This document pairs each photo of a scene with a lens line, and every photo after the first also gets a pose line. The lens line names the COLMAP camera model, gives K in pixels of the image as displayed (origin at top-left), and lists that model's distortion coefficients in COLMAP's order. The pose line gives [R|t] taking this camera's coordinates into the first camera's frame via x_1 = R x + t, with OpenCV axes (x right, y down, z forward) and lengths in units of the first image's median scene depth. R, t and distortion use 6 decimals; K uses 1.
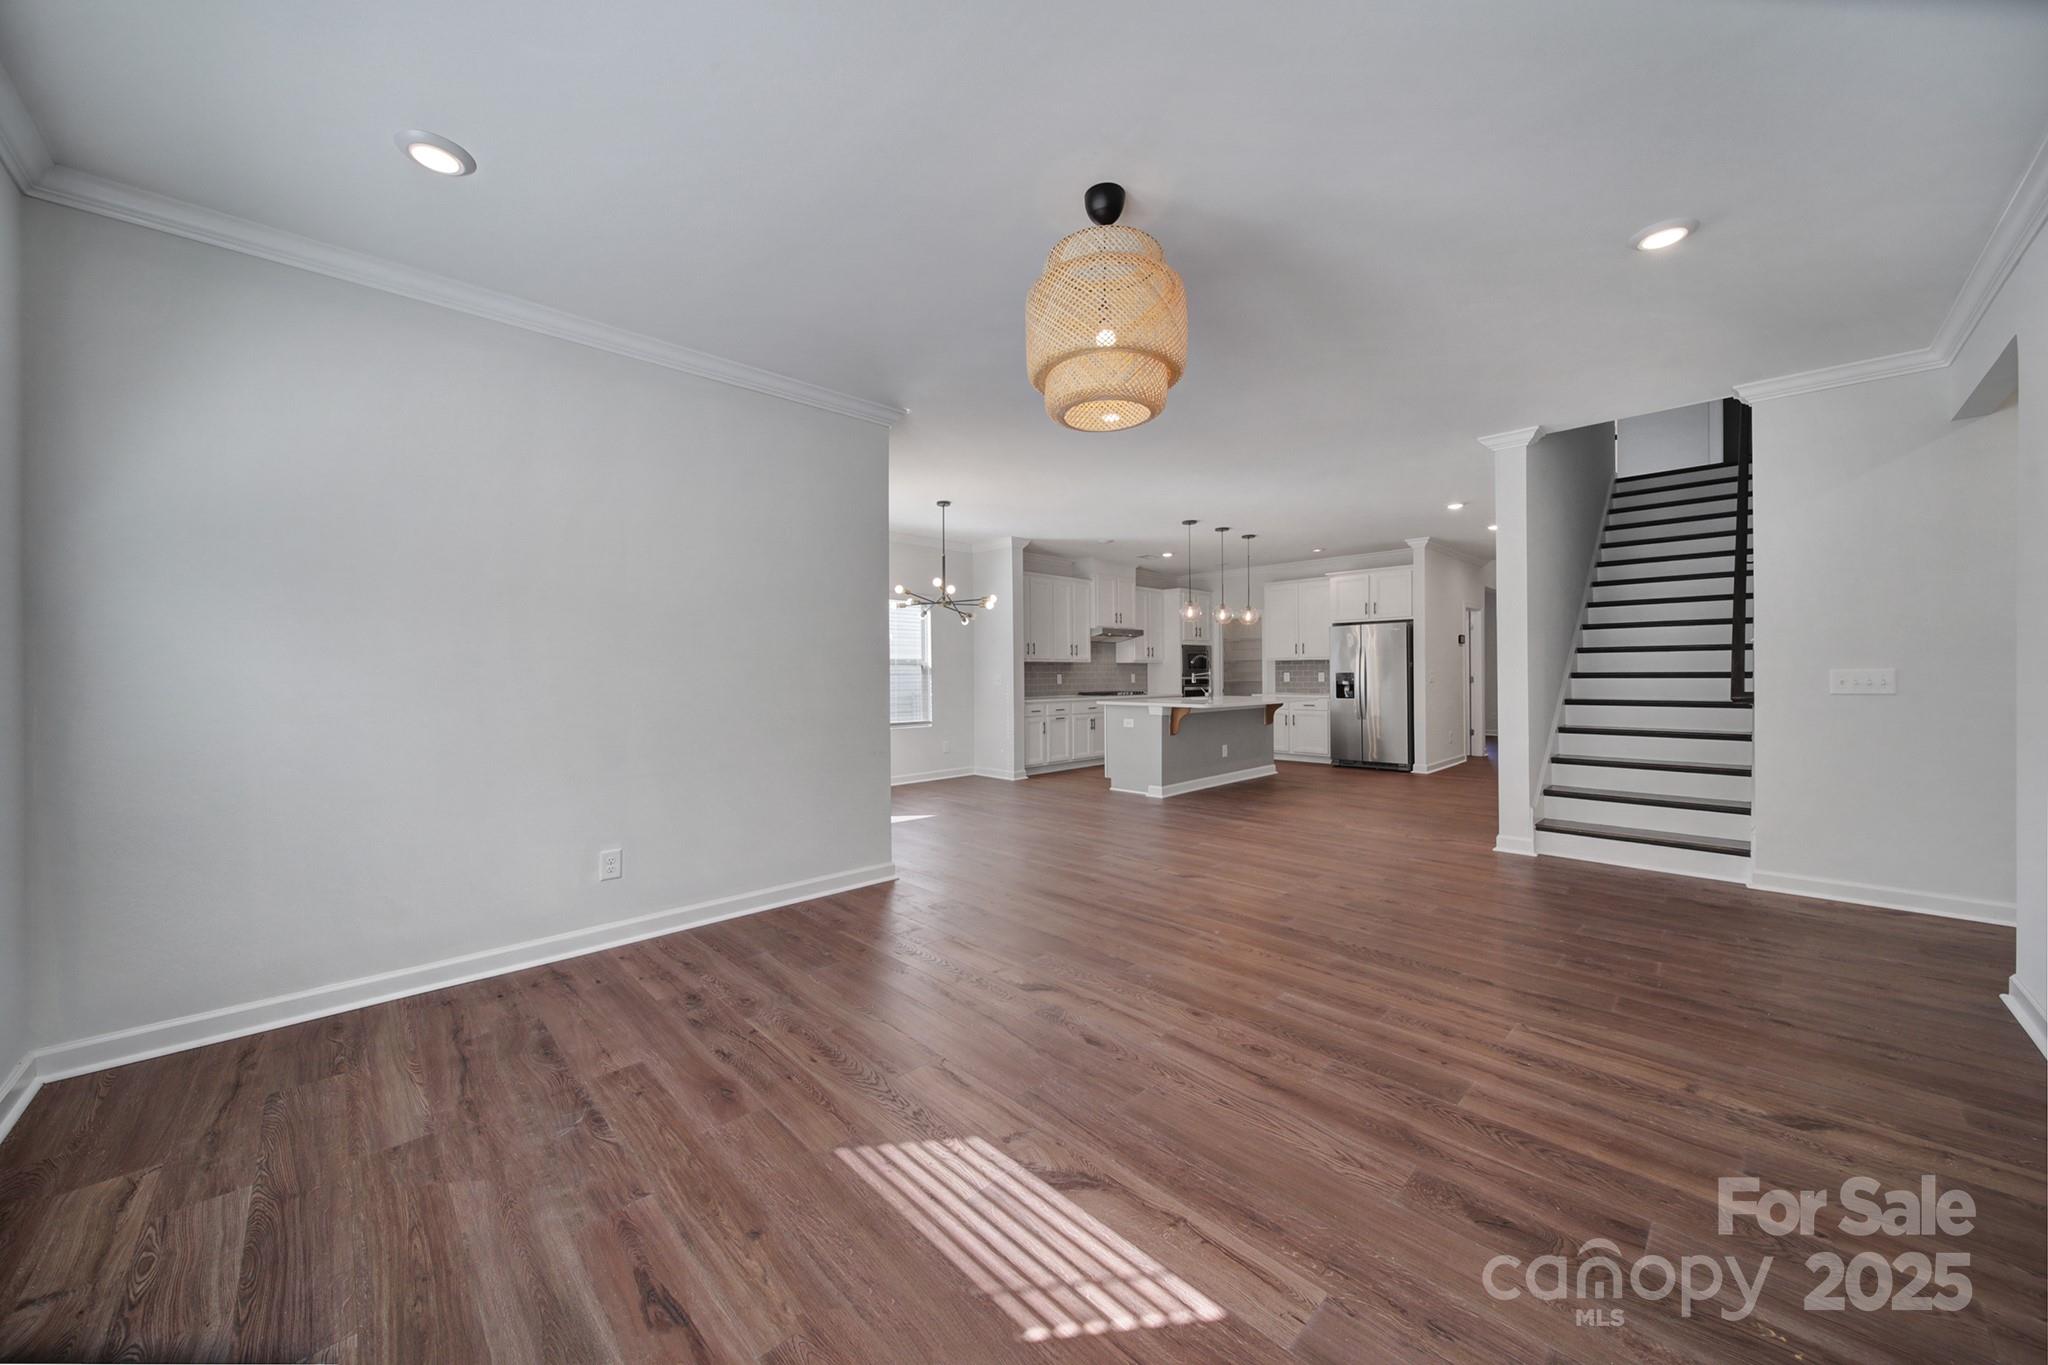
lens RADIAL K [[714.4, 0, 1026.0], [0, 714.4, 676.2], [0, 0, 1]] dist [-0.001408, 0.000003]
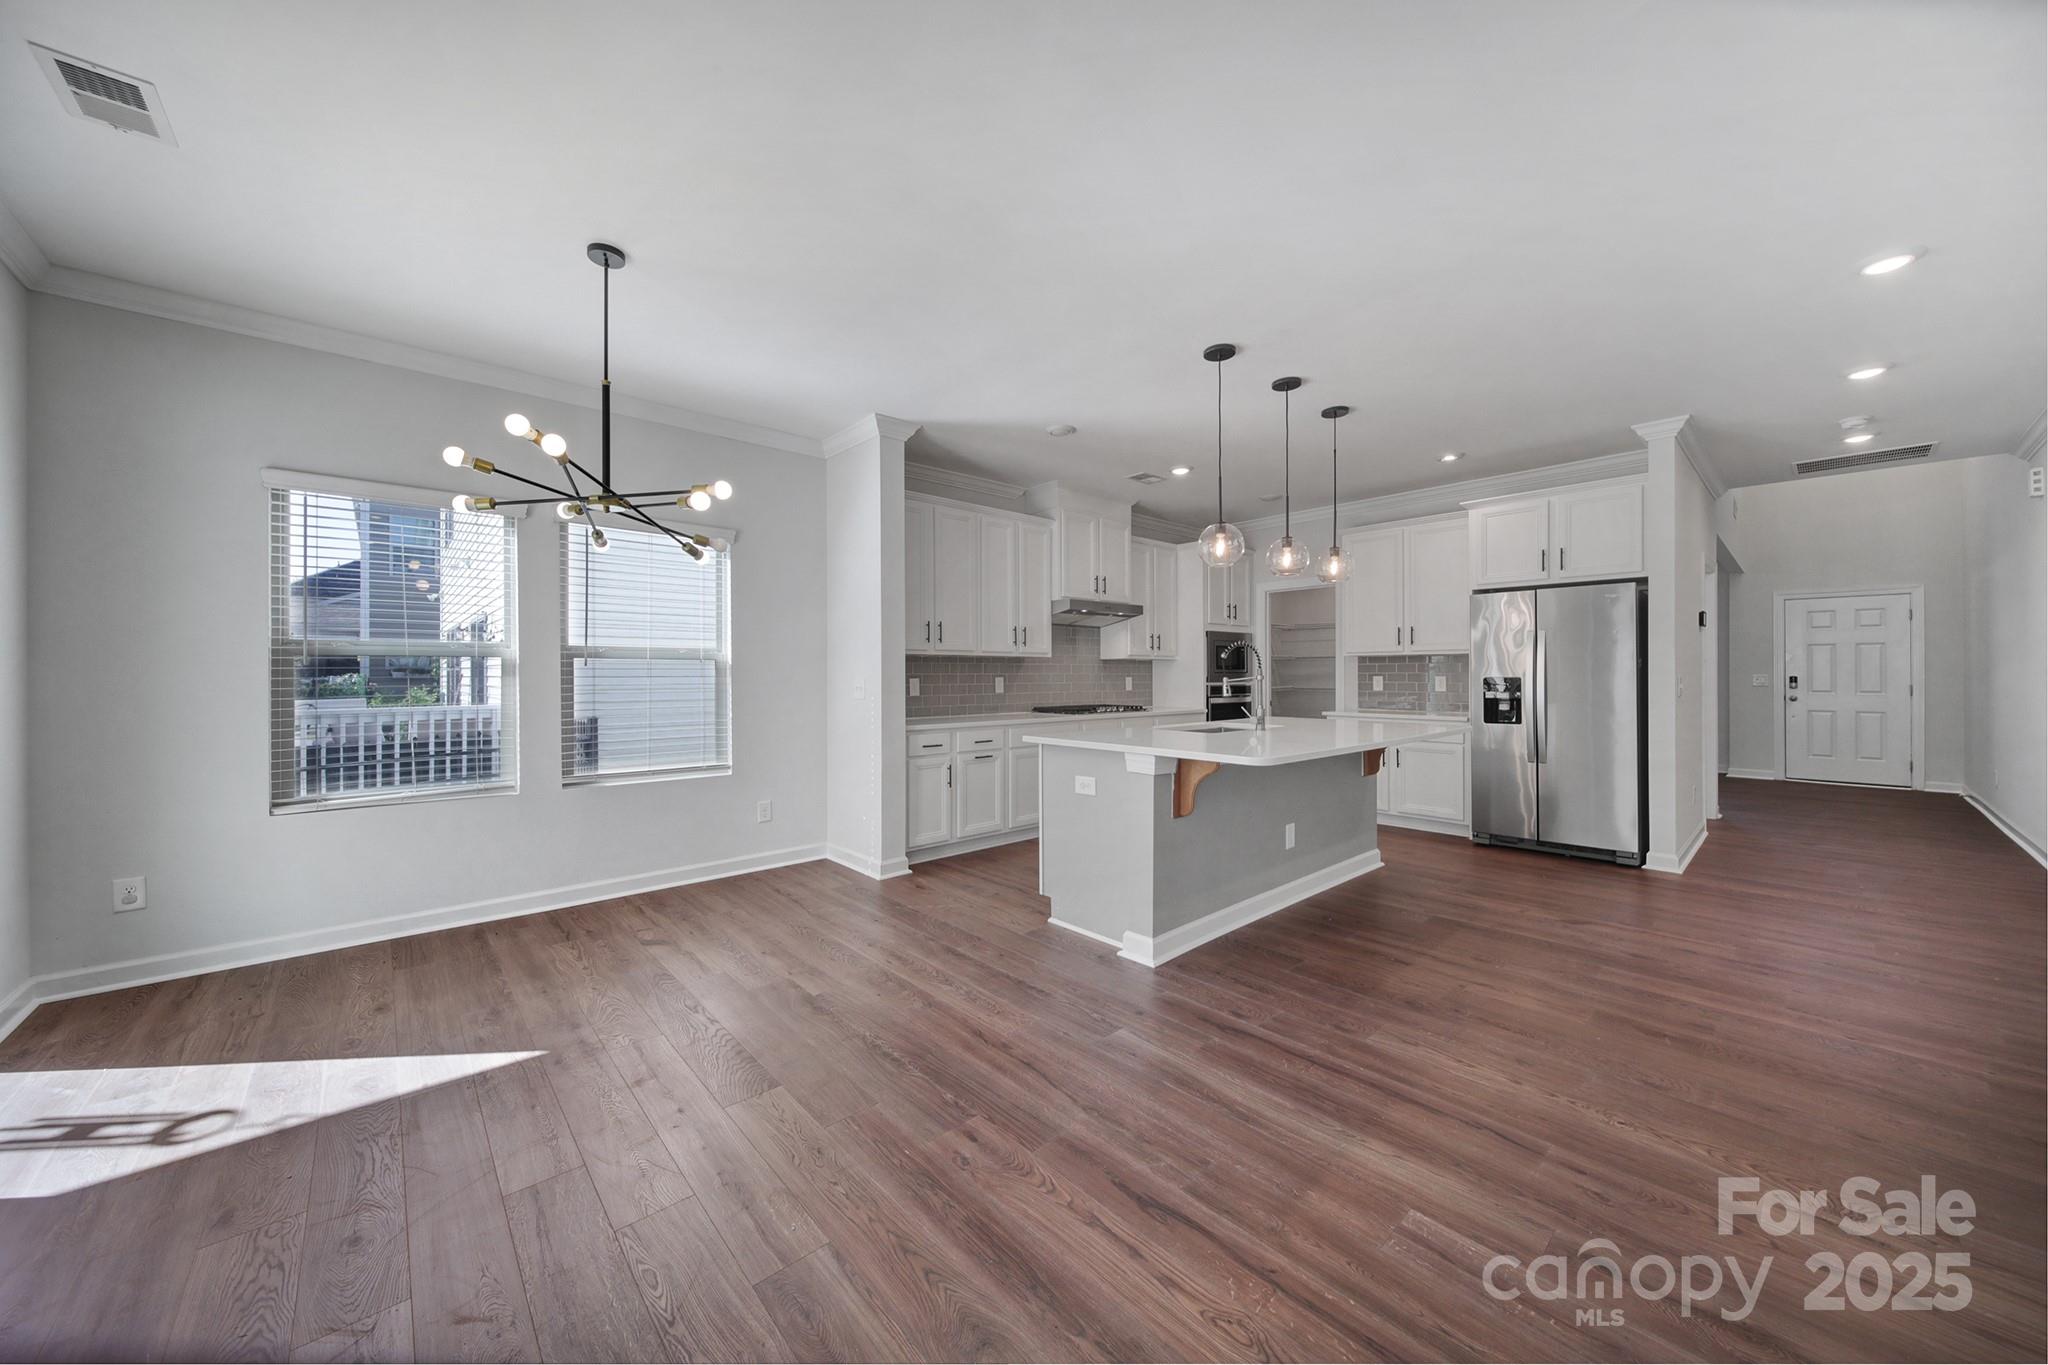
lens RADIAL K [[714.4, 0, 1022.3], [0, 714.4, 672.9], [0, 0, 1]] dist [-0.001408, 0.000003]
pose [[0.999085, 0.005114, -0.042463, 0.101554], [-0.005321, 0.999975, -0.004745, -0.003801], [0.042438, 0.004966, 0.999087, 0.444257]]
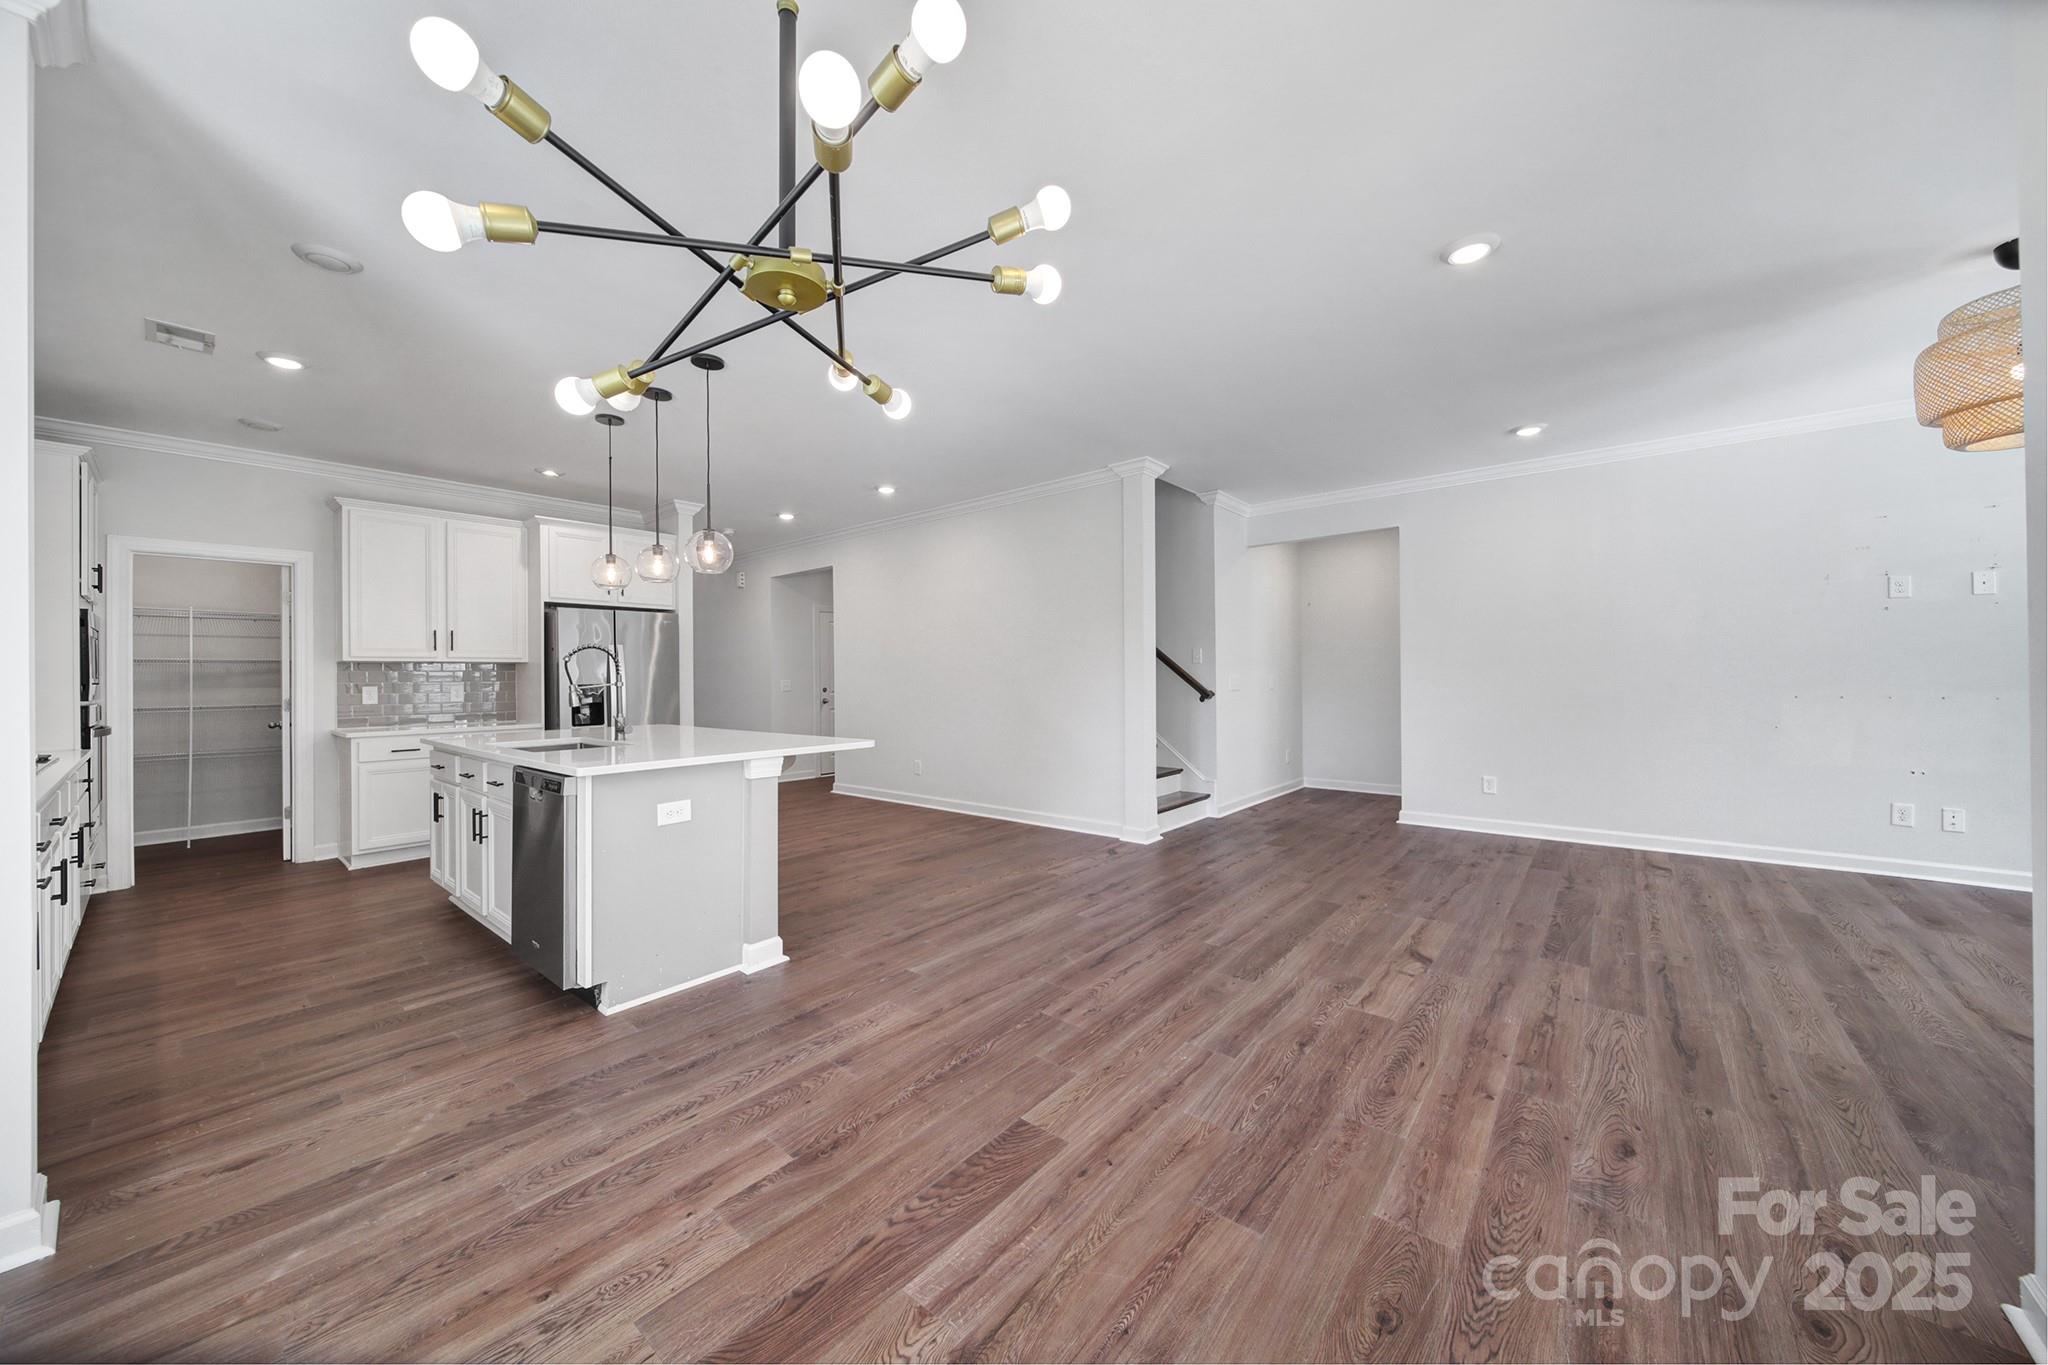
lens RADIAL K [[714.4, 0, 1028.3], [0, 714.4, 675.9], [0, 0, 1]] dist [-0.001408, 0.000003]
pose [[-0.104700, 0.009441, 0.994459, -0.216320], [0.014797, 0.999859, -0.007935, -0.001648], [-0.994394, 0.013885, -0.104825, 0.704438]]
